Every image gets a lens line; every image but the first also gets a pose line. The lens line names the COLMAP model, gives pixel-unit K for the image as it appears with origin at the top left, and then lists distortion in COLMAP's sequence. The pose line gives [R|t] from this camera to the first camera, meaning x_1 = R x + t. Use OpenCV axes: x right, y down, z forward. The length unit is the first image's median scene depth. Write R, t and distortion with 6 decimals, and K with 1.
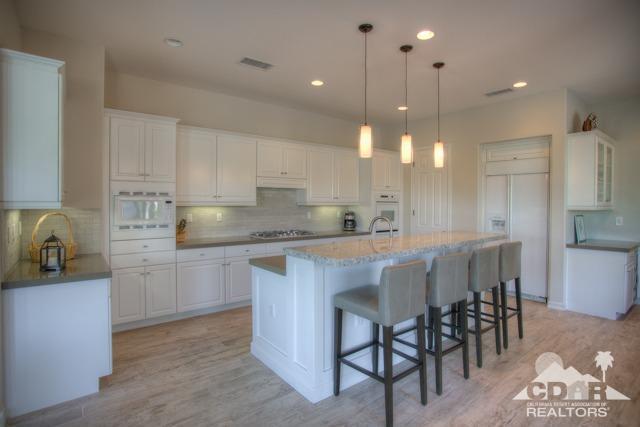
lens RADIAL K [[329.5, 0, 322.0], [0, 329.5, 201.2], [0, 0, 1]] dist [-0.020116, 0.000358]
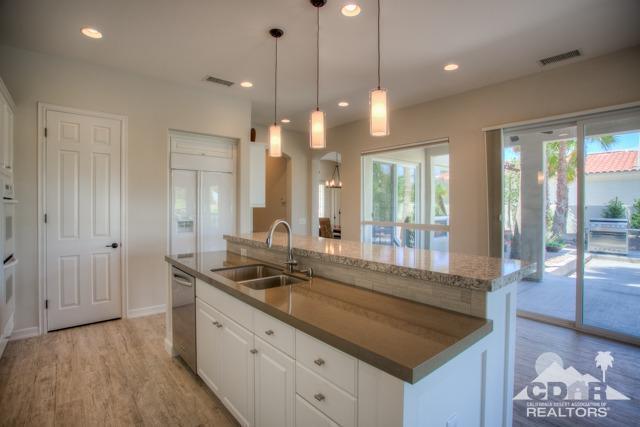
lens RADIAL K [[310.4, 0, 320.0], [0, 310.4, 213.5], [0, 0, 1]] dist [-0.066031, 0.029019]
pose [[-0.044266, -0.032339, 0.998496, -0.312614], [-0.003658, 0.999474, 0.032209, 0.010620], [-0.999013, -0.002226, -0.044361, 0.693613]]
